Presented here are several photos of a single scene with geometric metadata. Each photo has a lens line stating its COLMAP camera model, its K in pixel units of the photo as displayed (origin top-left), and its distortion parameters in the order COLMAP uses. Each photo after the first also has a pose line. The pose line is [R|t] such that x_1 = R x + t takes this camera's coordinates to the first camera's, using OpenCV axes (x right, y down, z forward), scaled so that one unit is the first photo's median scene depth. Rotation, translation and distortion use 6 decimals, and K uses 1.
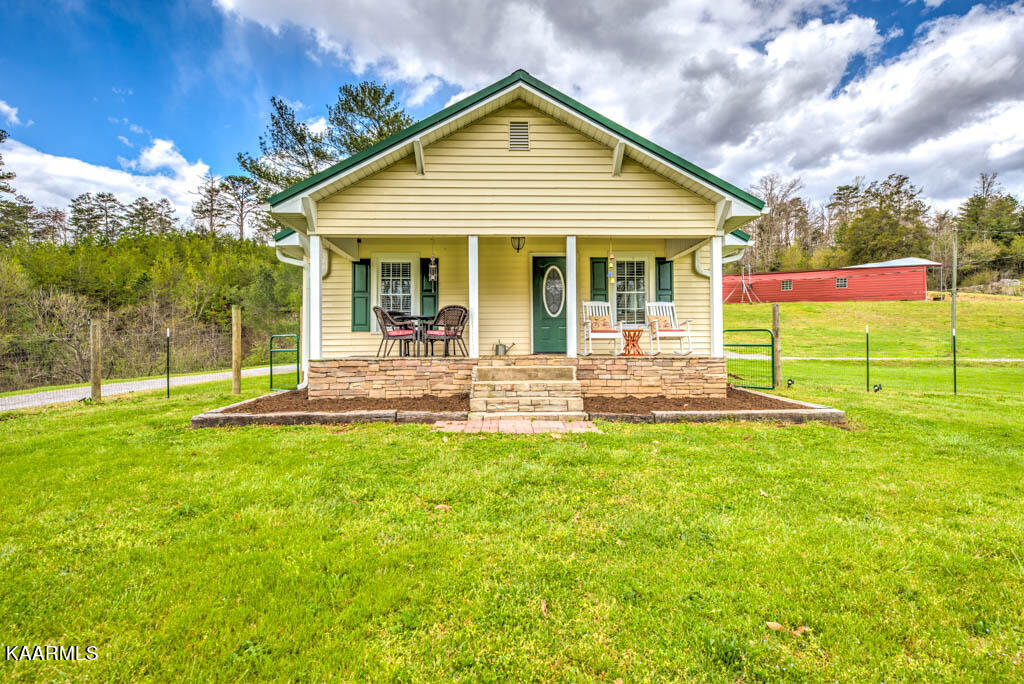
lens RADIAL K [[519.1, 0, 510.5], [0, 519.1, 345.1], [0, 0, 1]] dist [0.003671, 0.000474]
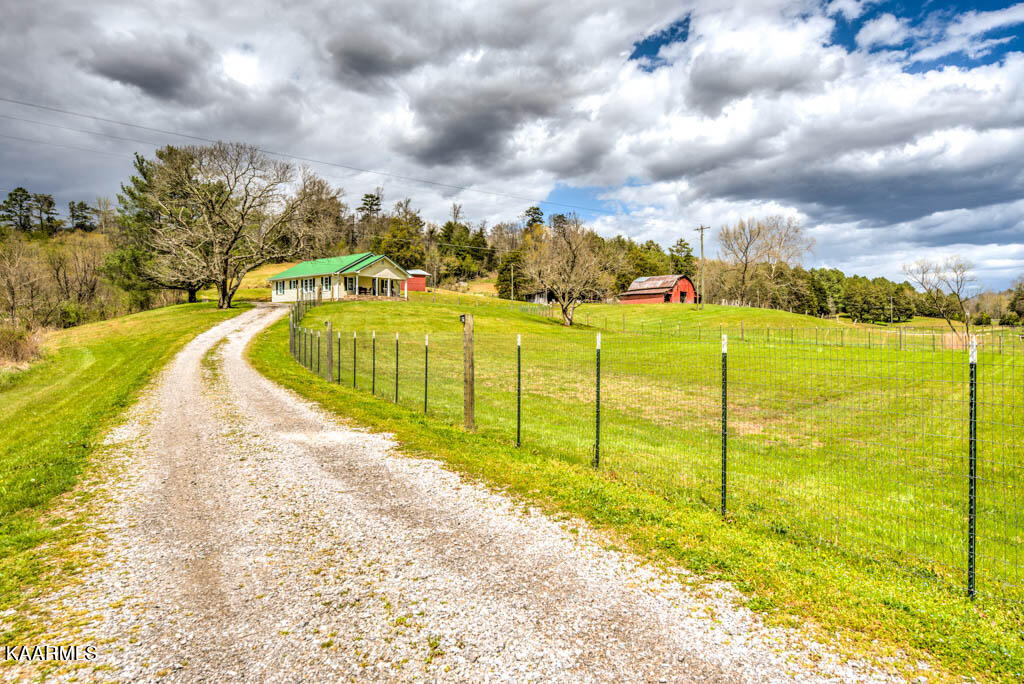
lens RADIAL K [[708.0, 0, 512.2], [0, 708.0, 343.1], [0, 0, 1]] dist [0.000849, 0.000015]
pose [[0.692954, 0.008599, 0.720931, -0.404393], [-0.011411, 0.999934, -0.000959, 0.048694], [-0.720892, -0.007562, 0.693006, -0.495754]]
